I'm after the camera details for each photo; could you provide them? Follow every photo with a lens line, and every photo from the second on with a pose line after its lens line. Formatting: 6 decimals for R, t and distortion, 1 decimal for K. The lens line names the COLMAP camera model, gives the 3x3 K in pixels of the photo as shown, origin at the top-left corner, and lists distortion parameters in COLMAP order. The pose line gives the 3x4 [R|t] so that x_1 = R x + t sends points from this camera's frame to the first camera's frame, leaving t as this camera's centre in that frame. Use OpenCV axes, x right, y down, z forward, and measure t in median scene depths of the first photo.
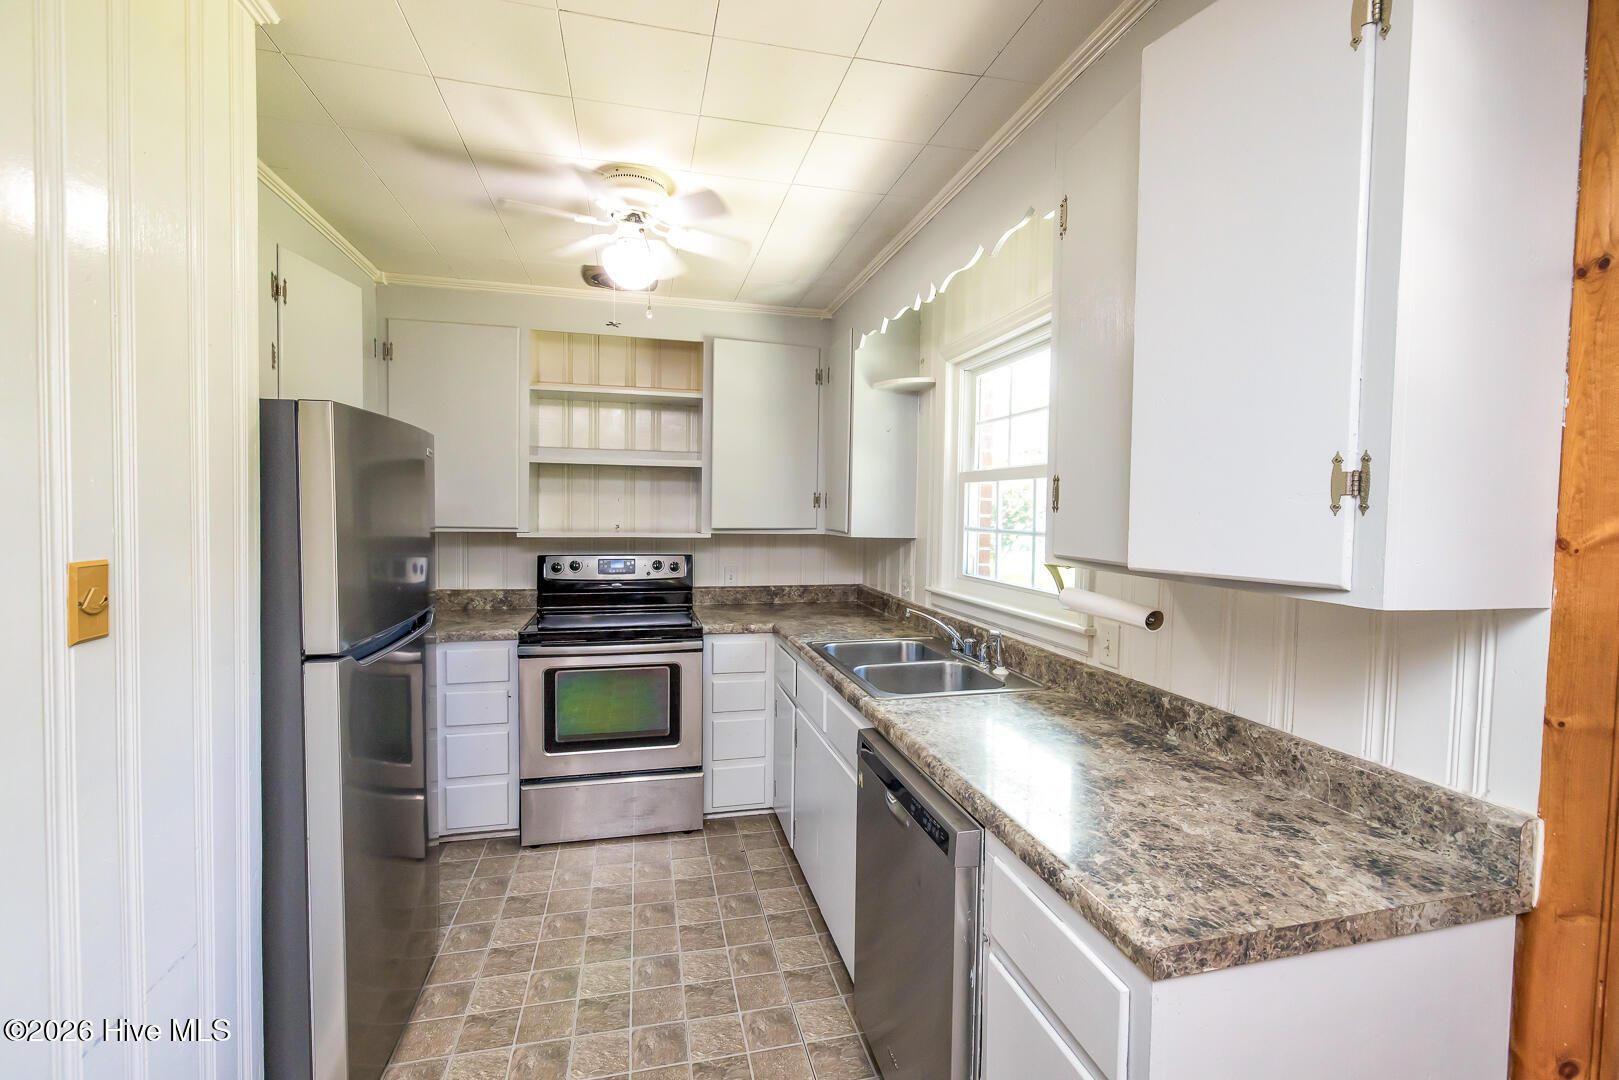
lens RADIAL K [[674.0, 0, 805.2], [0, 674.0, 534.6], [0, 0, 1]] dist [-0.003293, 0.000170]
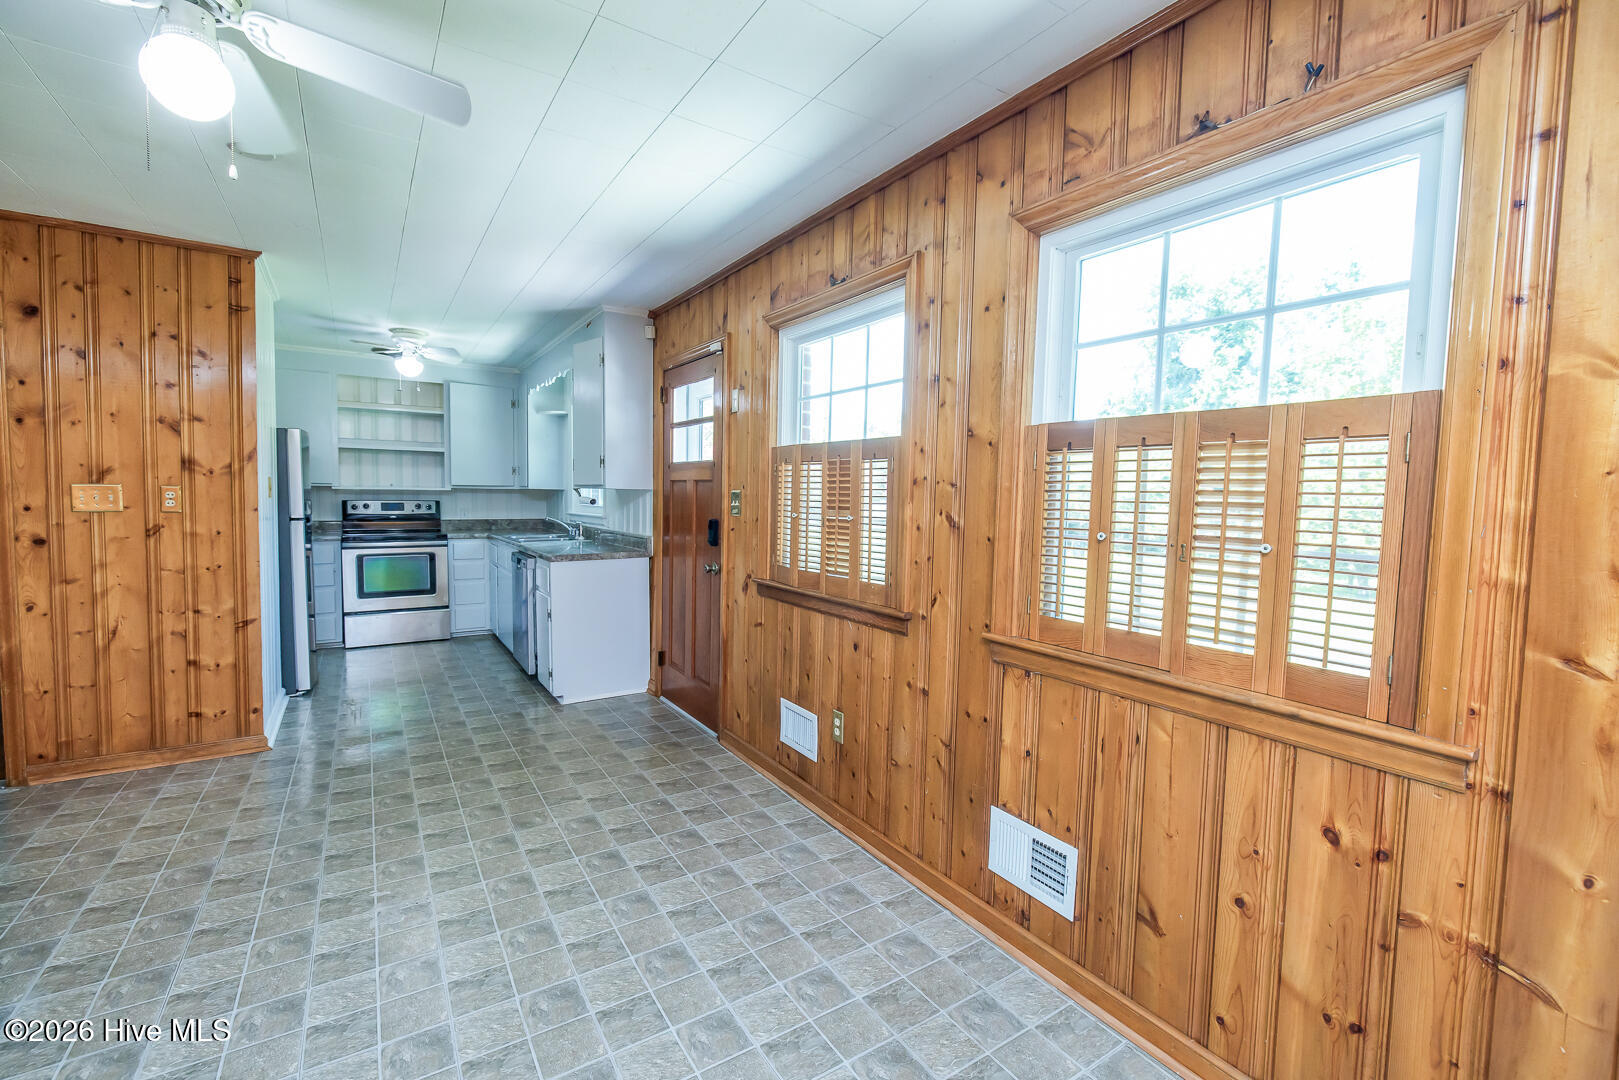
lens RADIAL K [[674.0, 0, 805.3], [0, 674.0, 542.6], [0, 0, 1]] dist [-0.003293, 0.000170]
pose [[0.943975, -0.024001, 0.329143, 0.167698], [0.012152, 0.999203, 0.038011, 0.090231], [-0.329793, -0.031882, 0.943515, -1.075563]]
